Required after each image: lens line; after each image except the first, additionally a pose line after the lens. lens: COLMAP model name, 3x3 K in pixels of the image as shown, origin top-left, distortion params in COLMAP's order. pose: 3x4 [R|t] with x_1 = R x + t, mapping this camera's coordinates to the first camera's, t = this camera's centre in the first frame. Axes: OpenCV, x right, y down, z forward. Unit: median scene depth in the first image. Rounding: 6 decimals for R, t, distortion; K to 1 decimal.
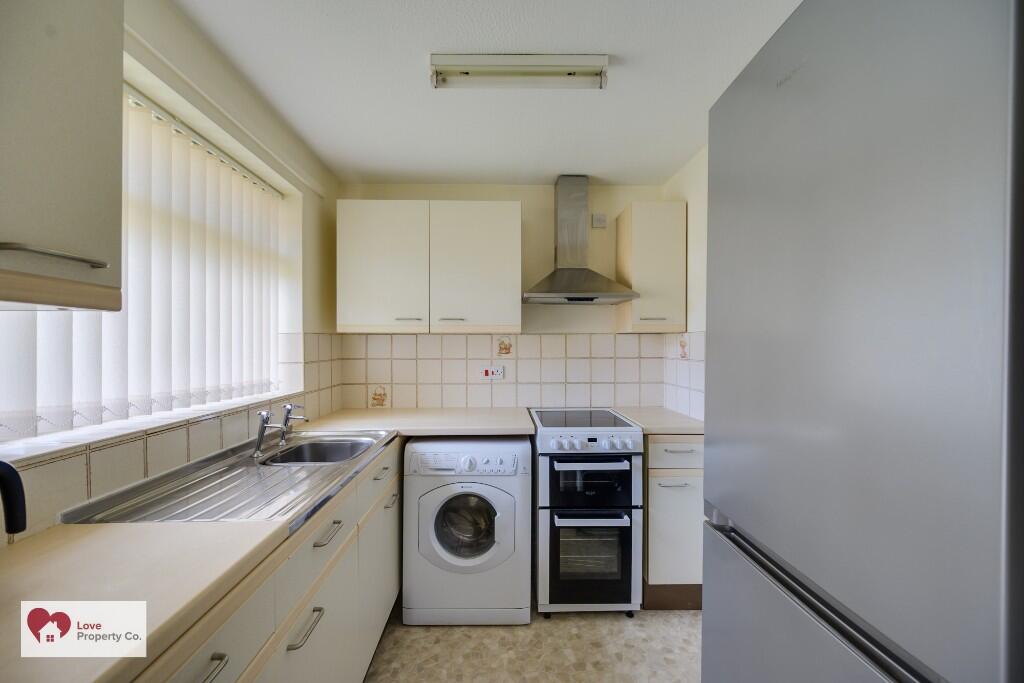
lens RADIAL K [[414.5, 0, 511.4], [0, 414.5, 348.7], [0, 0, 1]] dist [-0.001676, 0.000023]
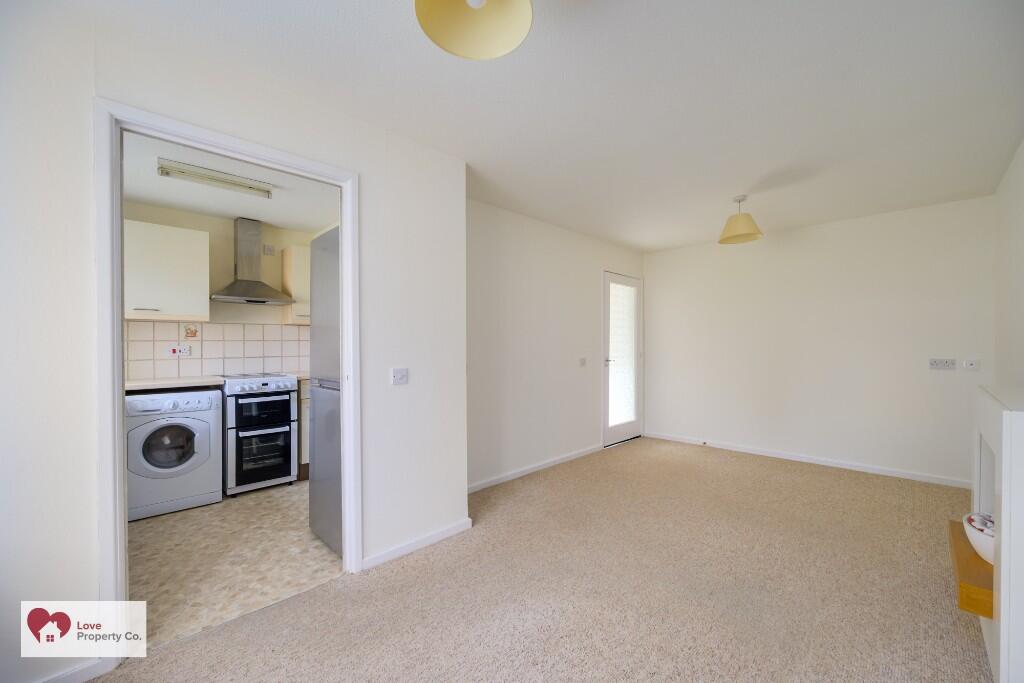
lens RADIAL K [[409.7, 0, 510.4], [0, 409.7, 346.4], [0, 0, 1]] dist [-0.000618, -0.000587]
pose [[0.743035, -0.003501, 0.669243, -0.181180], [0.011425, 0.999907, -0.007453, 0.085992], [-0.669155, 0.013184, 0.743006, -0.928046]]
